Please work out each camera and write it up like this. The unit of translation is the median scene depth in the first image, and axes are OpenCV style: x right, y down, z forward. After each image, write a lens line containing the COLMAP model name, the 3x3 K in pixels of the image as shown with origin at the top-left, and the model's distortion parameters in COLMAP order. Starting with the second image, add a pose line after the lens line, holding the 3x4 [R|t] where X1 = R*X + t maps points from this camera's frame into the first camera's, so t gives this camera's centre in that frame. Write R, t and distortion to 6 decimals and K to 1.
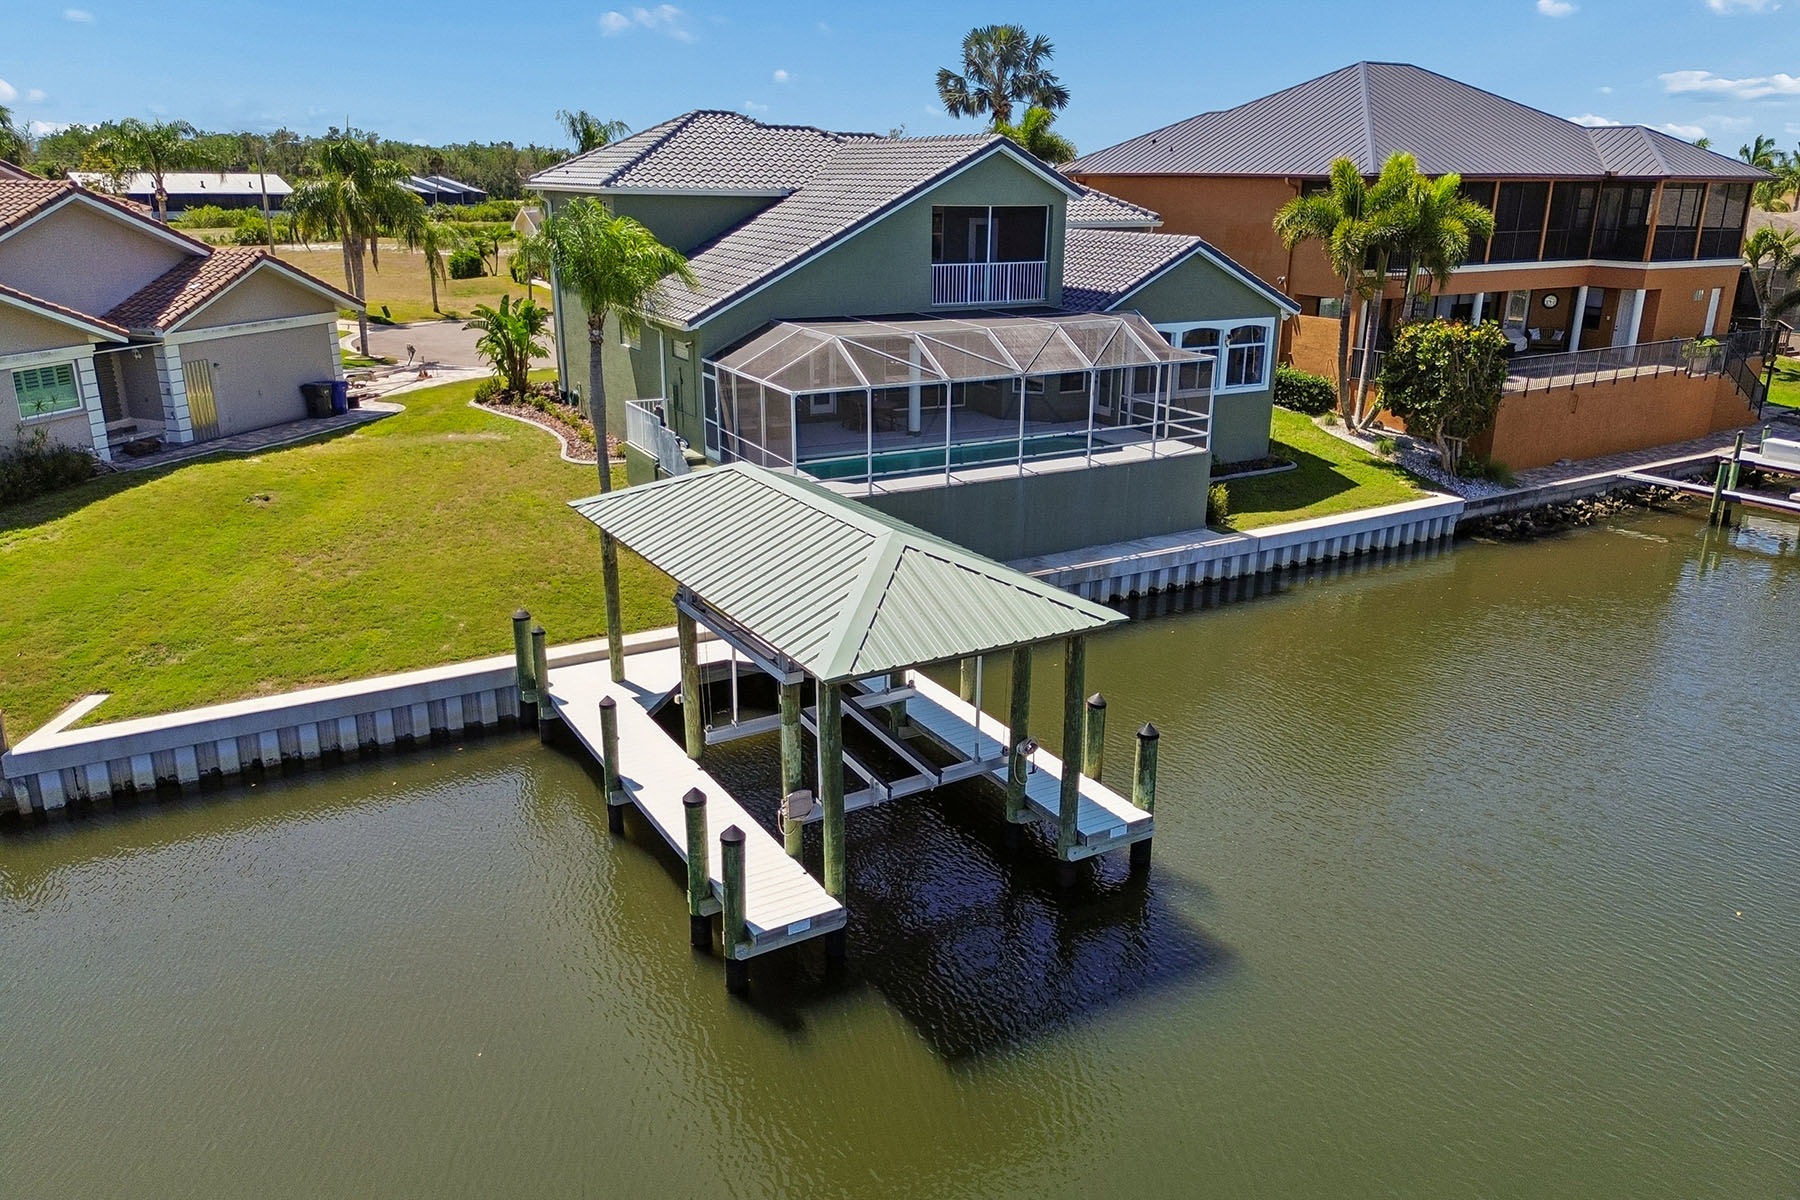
lens RADIAL K [[1289.0, 0, 900.0], [0, 1289.0, 600.0], [0, 0, 1]] dist [0.041997, 0.001143]
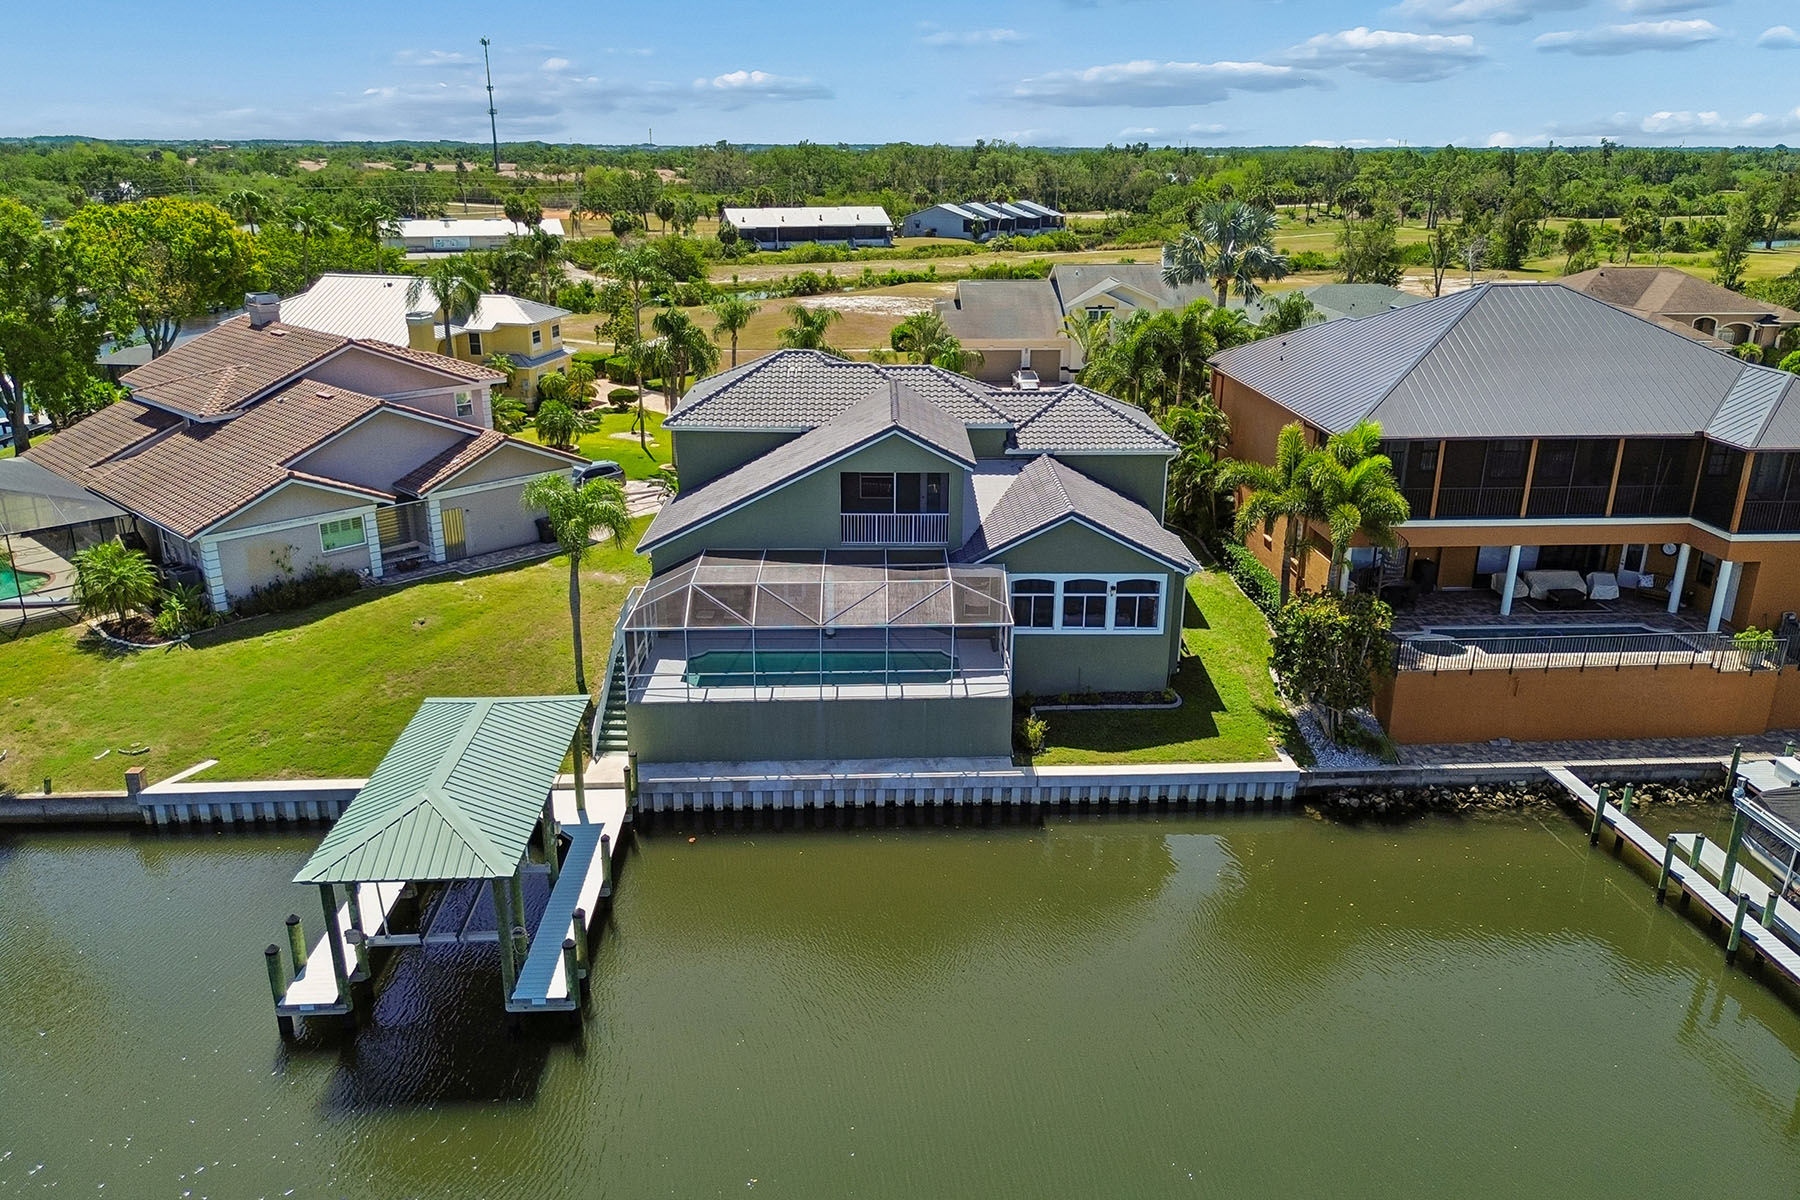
lens RADIAL K [[1300.7, 0, 900.0], [0, 1300.7, 600.0], [0, 0, 1]] dist [0.062975, -0.001791]
pose [[0.884513, 0.145955, -0.443095, 0.617299], [-0.140421, 0.989047, 0.045480, -0.224759], [0.444880, 0.021992, 0.895320, -0.125816]]
